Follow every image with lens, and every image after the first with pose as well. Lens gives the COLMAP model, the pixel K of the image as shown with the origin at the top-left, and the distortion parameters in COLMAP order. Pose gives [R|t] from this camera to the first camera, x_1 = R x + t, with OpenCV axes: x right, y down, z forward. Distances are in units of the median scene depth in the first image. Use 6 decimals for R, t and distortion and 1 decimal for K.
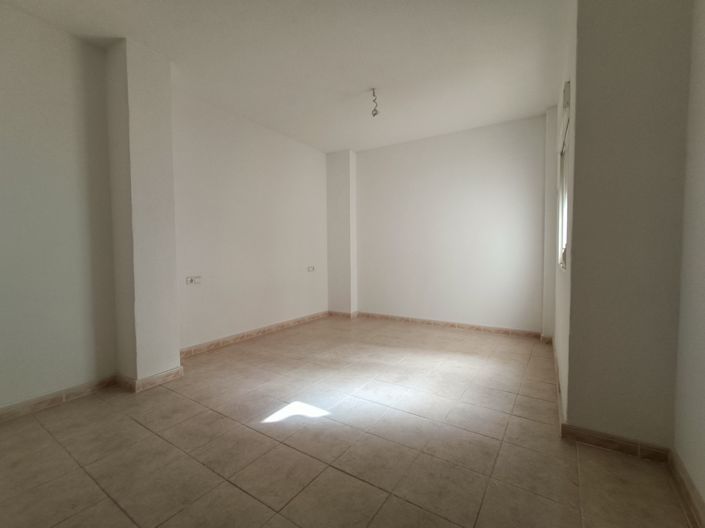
lens RADIAL K [[314.4, 0, 354.9], [0, 314.4, 264.0], [0, 0, 1]] dist [-0.000066, 0.000009]
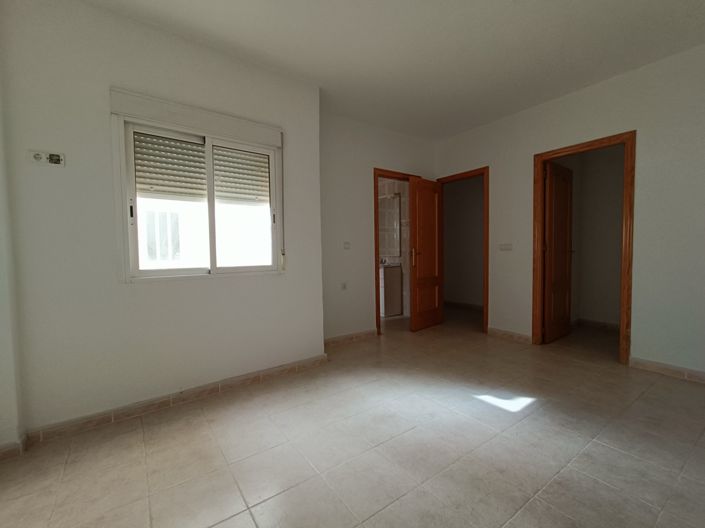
lens RADIAL K [[314.4, 0, 354.9], [0, 314.4, 264.0], [0, 0, 1]] dist [-0.000066, 0.000009]
pose [[-0.934482, 0.002835, 0.355999, -0.075848], [0.033856, 0.996144, 0.080937, -0.092742], [-0.354397, 0.087687, -0.930975, 1.949362]]
